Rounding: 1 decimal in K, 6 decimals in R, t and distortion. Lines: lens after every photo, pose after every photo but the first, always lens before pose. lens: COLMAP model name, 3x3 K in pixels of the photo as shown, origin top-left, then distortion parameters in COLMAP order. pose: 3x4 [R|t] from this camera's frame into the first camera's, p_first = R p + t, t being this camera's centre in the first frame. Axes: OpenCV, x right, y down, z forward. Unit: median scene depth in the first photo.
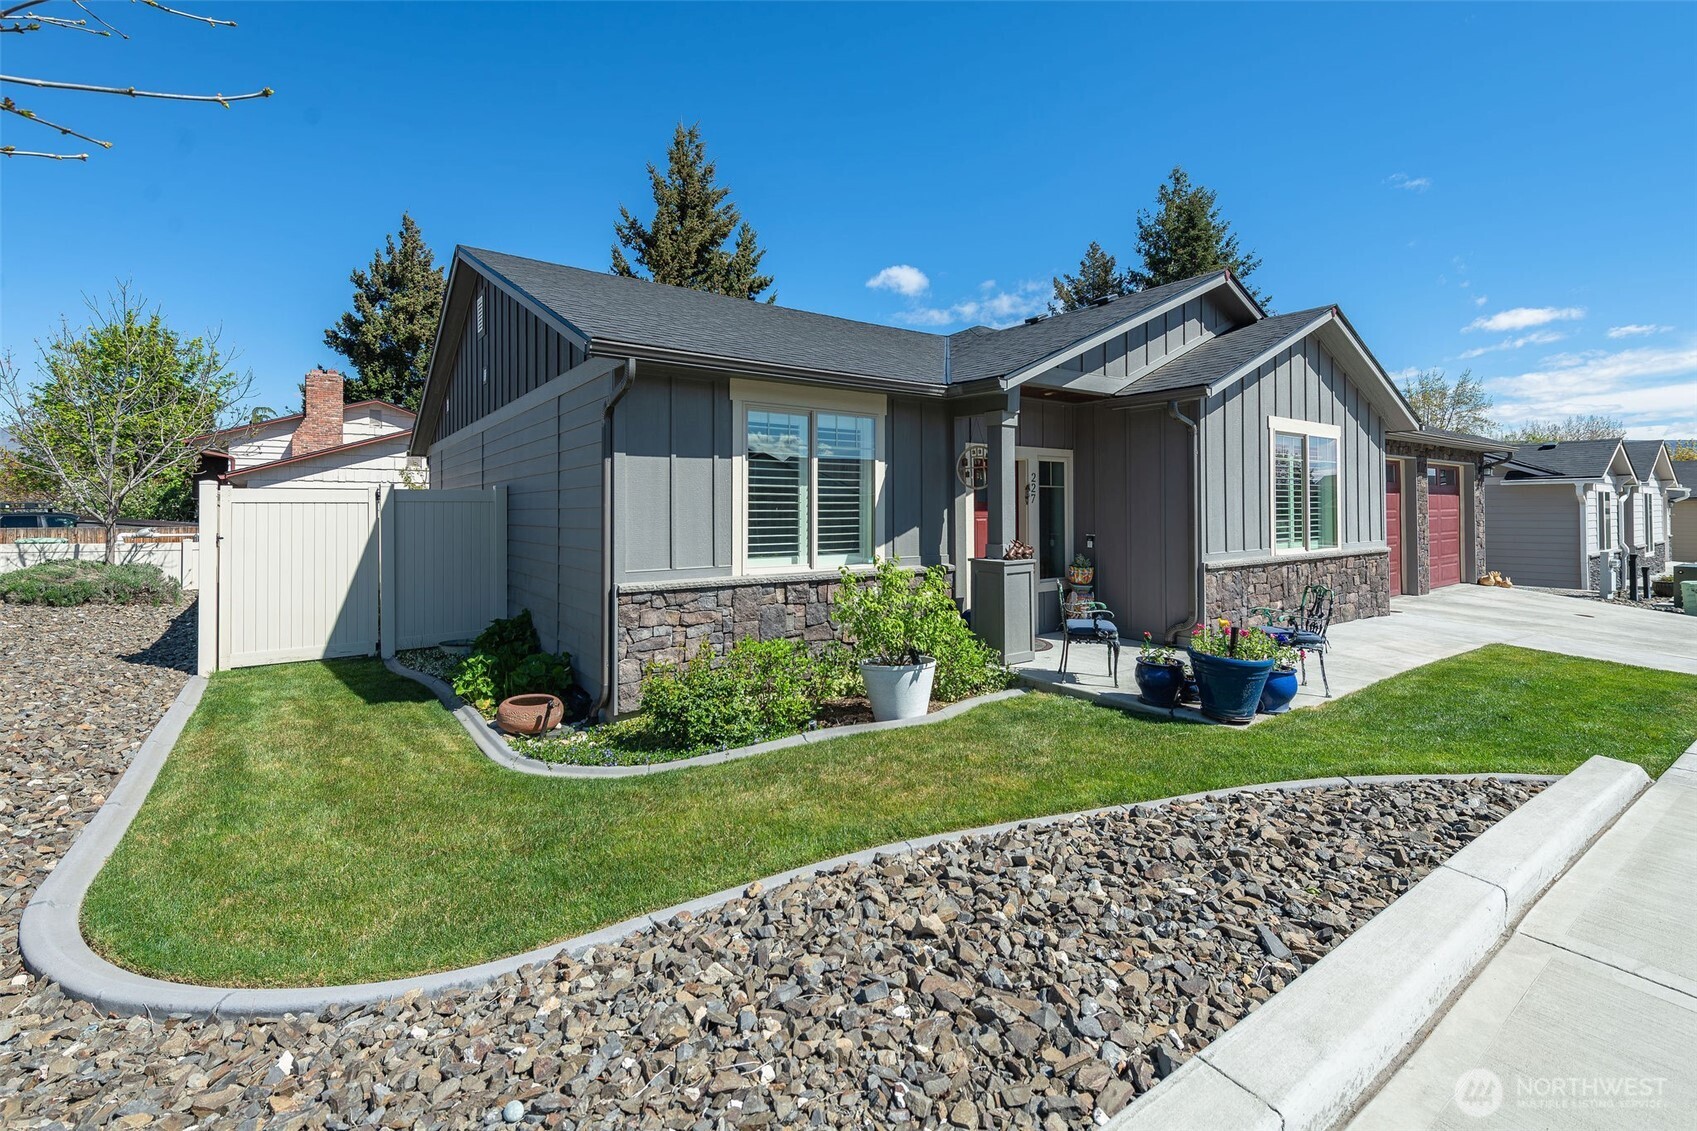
lens RADIAL K [[692.4, 0, 799.8], [0, 692.4, 502.1], [0, 0, 1]] dist [0.002605, -0.000302]
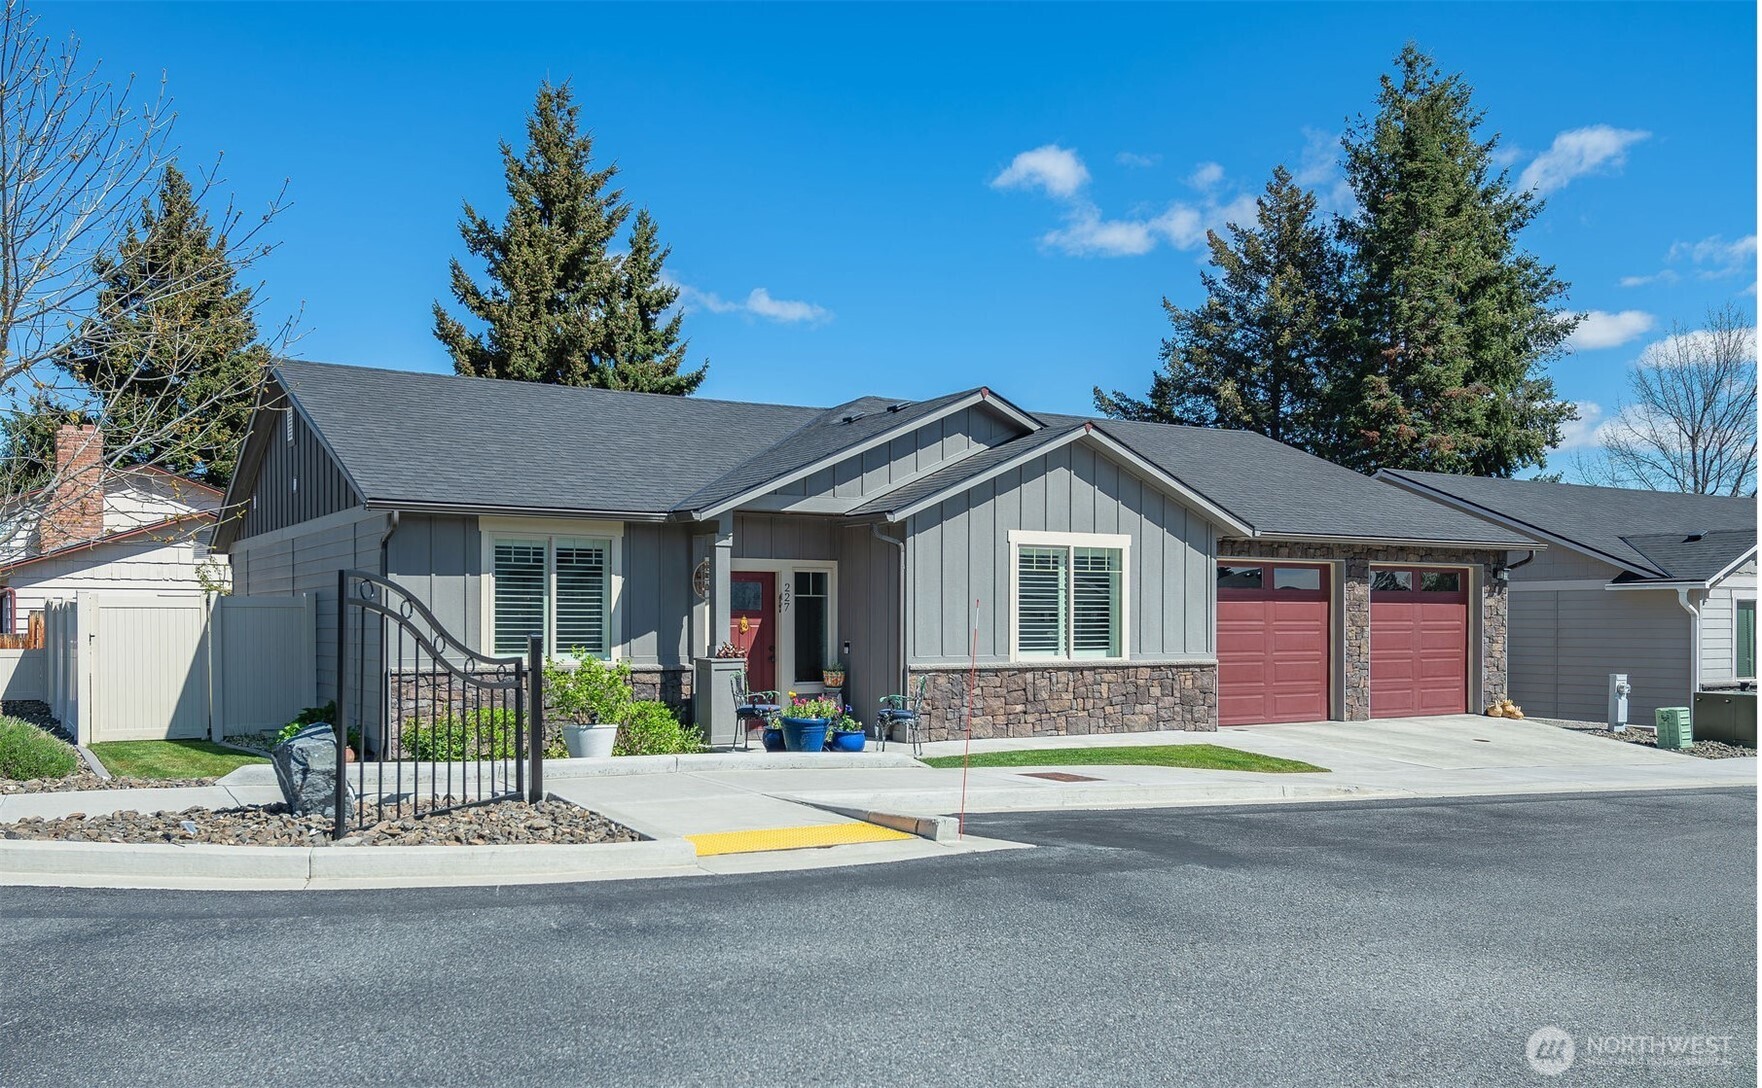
lens RADIAL K [[1332.3, 0, 734.9], [0, 1332.3, 613.8], [0, 0, 1]] dist [-0.008960, -0.006466]
pose [[0.995398, 0.006257, -0.095625, 0.529169], [-0.005592, 0.999958, 0.007216, -0.009930], [0.095666, -0.006648, 0.995391, -1.241732]]
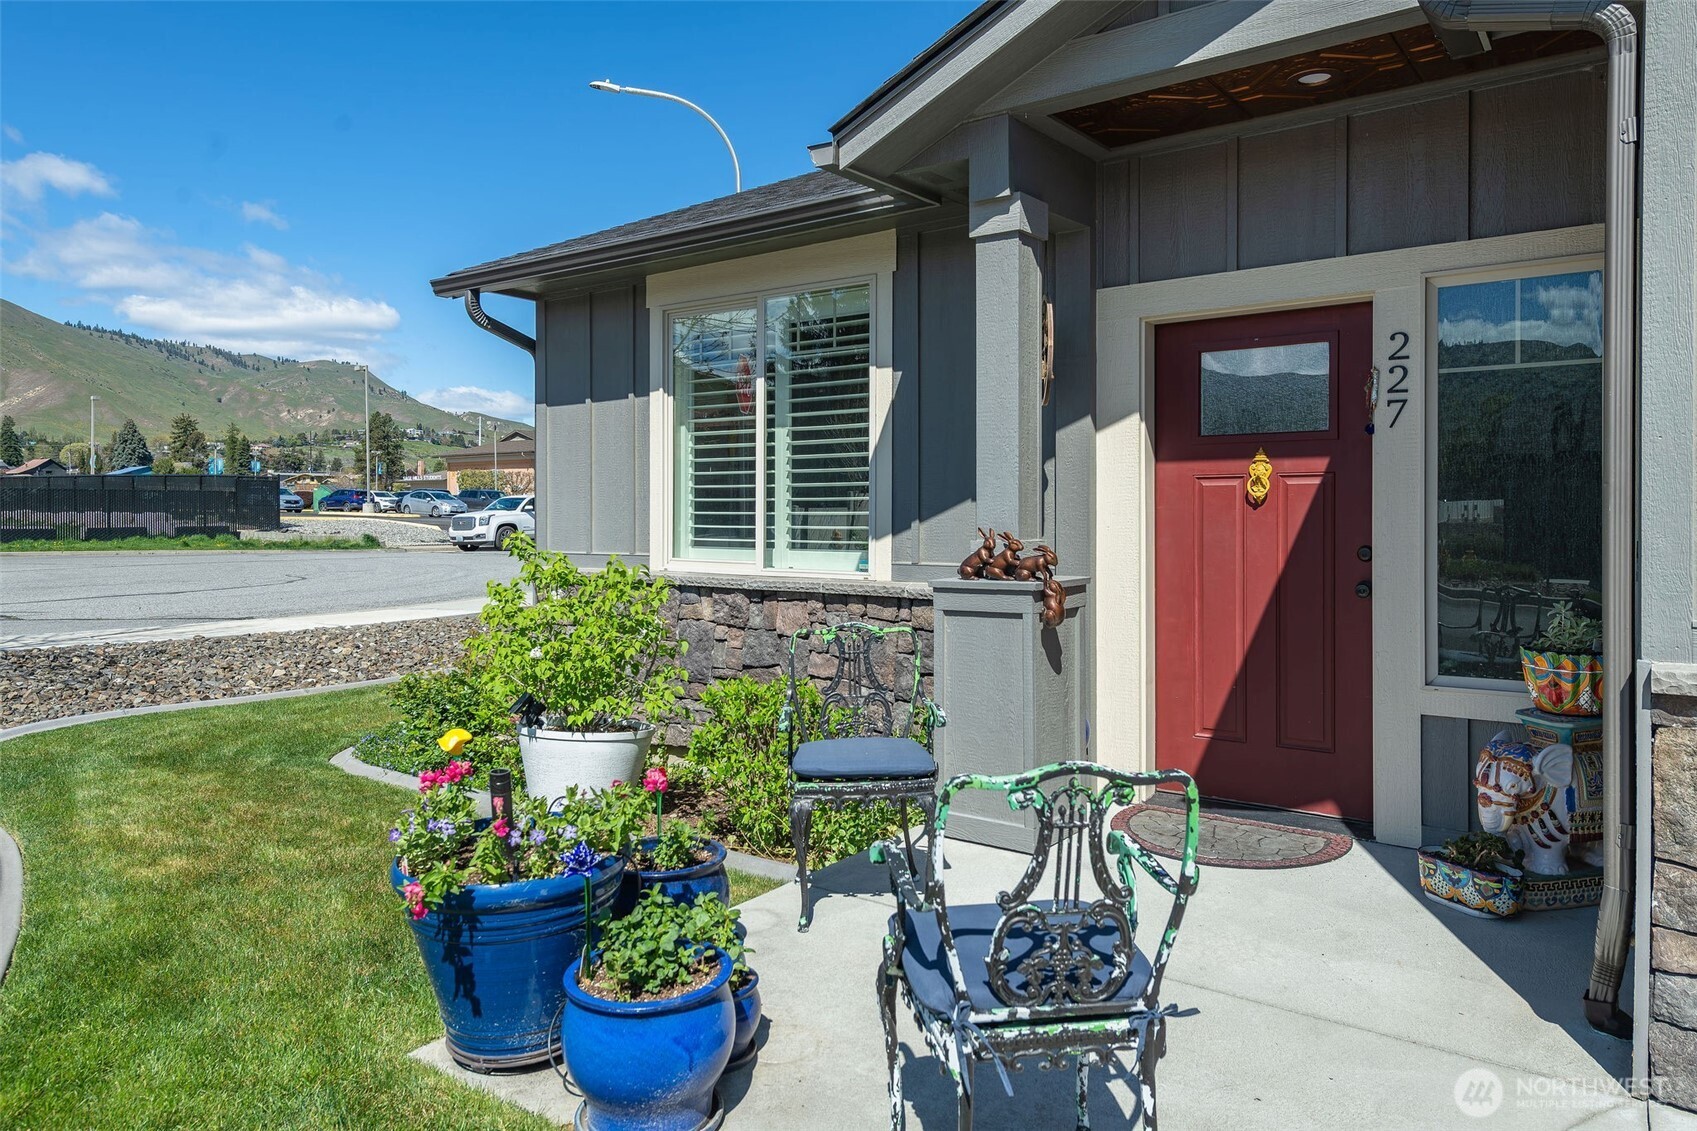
lens RADIAL K [[1114.6, 0, 856.0], [0, 1114.6, 522.8], [0, 0, 1]] dist [0.009285, 0.001124]
pose [[0.349887, 0.010627, -0.936732, 0.844580], [0.011602, 0.999810, 0.015676, 0.039485], [0.936720, -0.016353, 0.349697, 0.689461]]
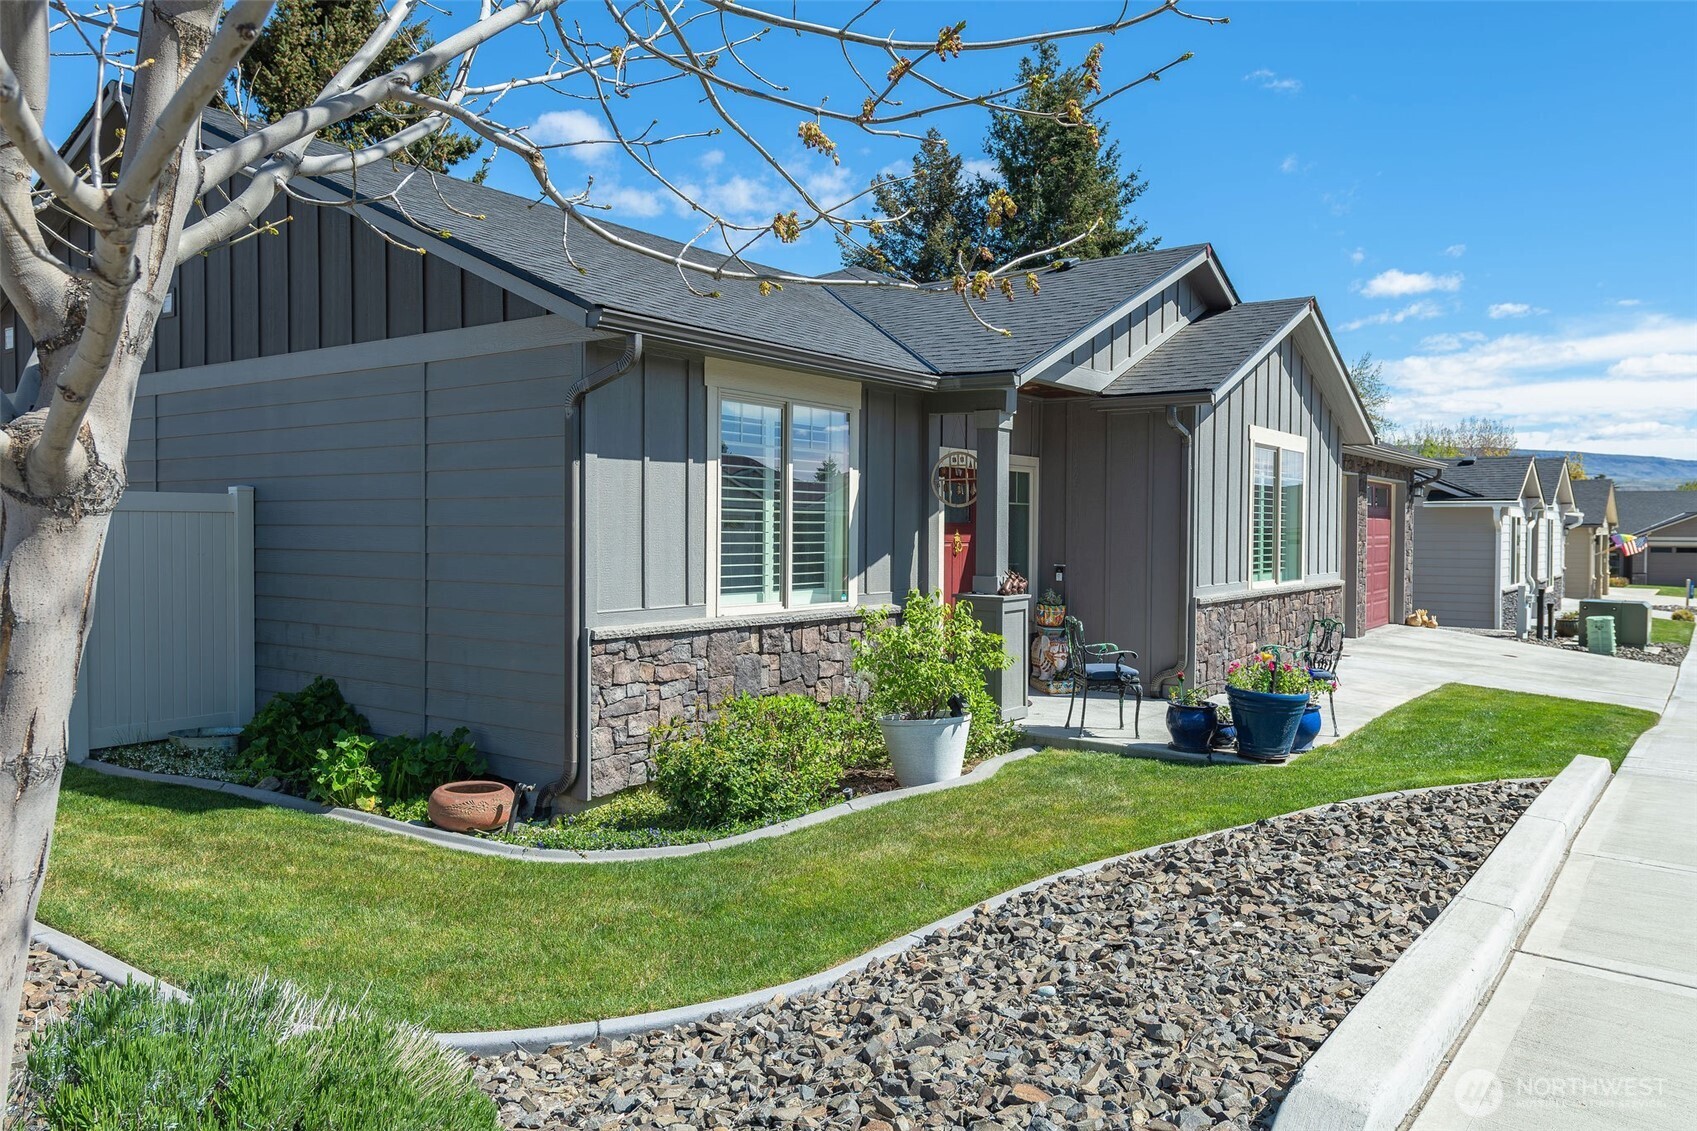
lens RADIAL K [[1154.9, 0, 794.8], [0, 1154.9, 550.7], [0, 0, 1]] dist [0.006143, 0.002924]
pose [[0.949422, 0.004557, 0.313969, -0.345308], [-0.014526, 0.999462, 0.029421, -0.004910], [-0.313666, -0.032494, 0.948977, -0.201775]]
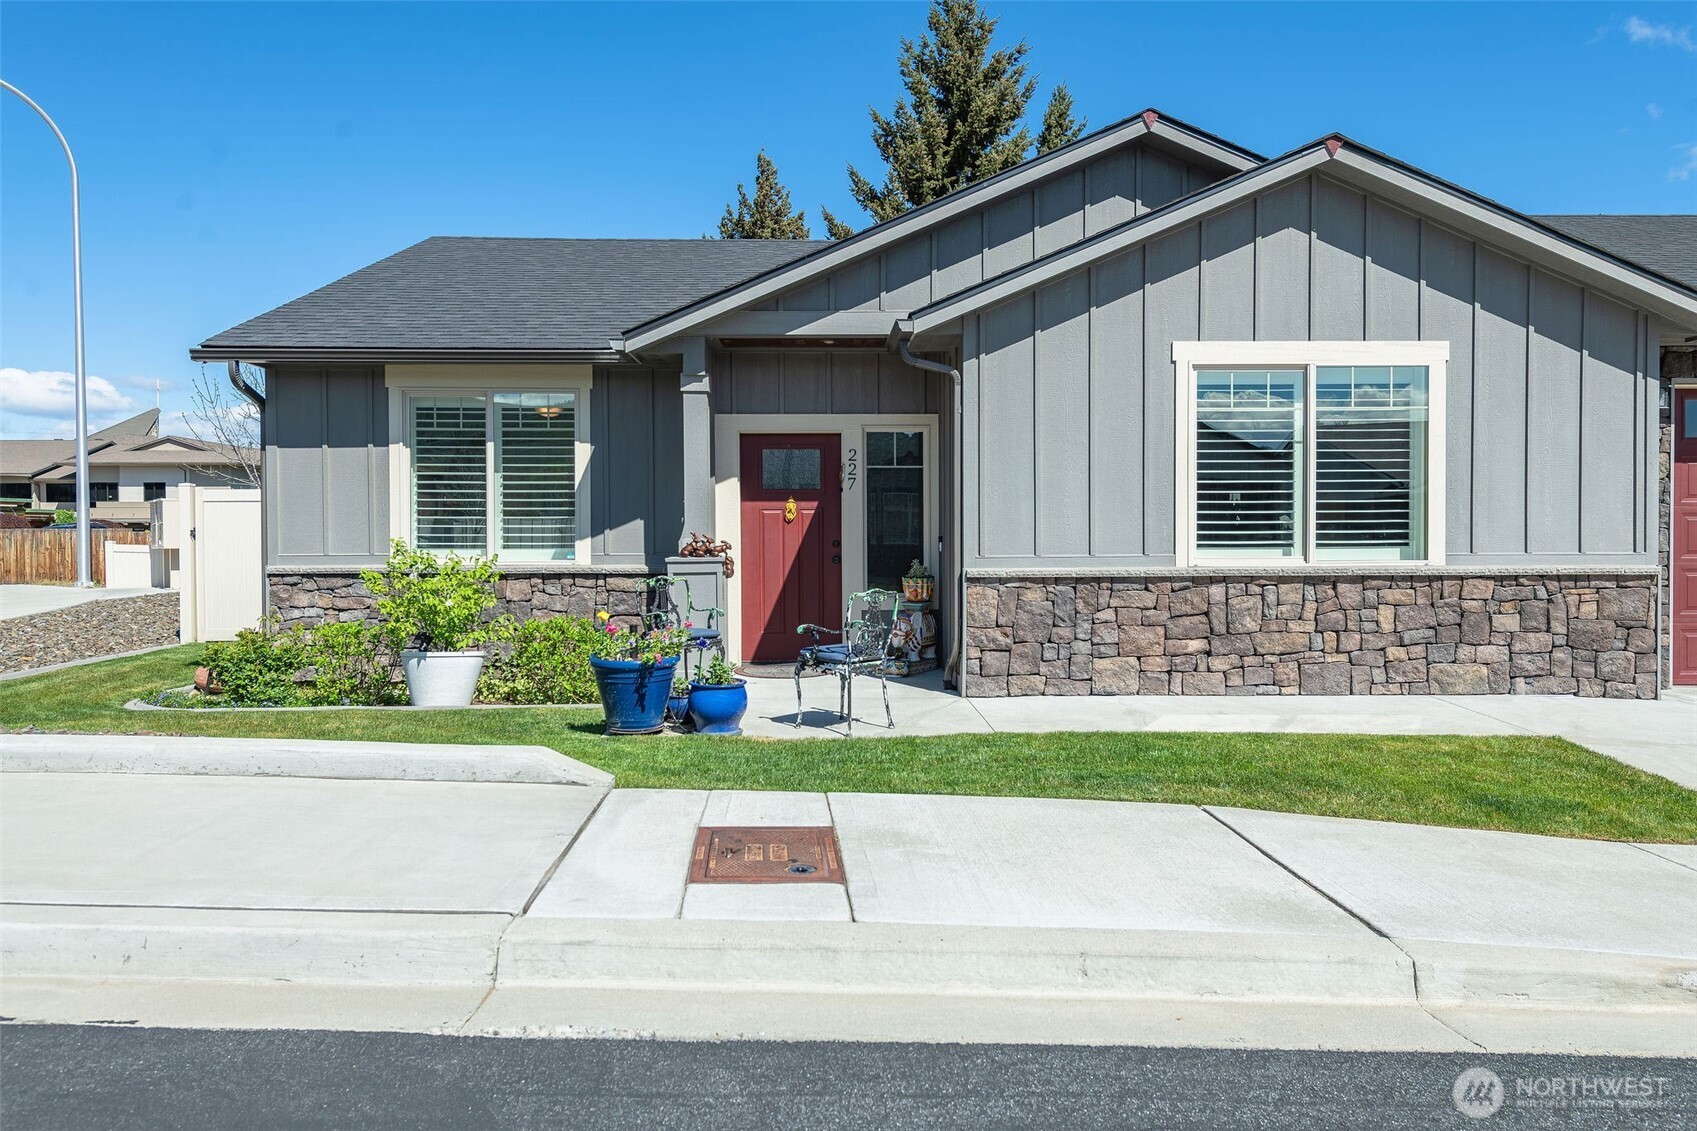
lens RADIAL K [[1083.8, 0, 840.9], [0, 1083.8, 543.6], [0, 0, 1]] dist [0.022923, -0.022528]
pose [[0.849931, 0.007544, -0.526841, 1.090953], [0.006231, 0.999684, 0.024367, 0.036317], [0.526858, -0.023993, 0.849615, 0.010730]]
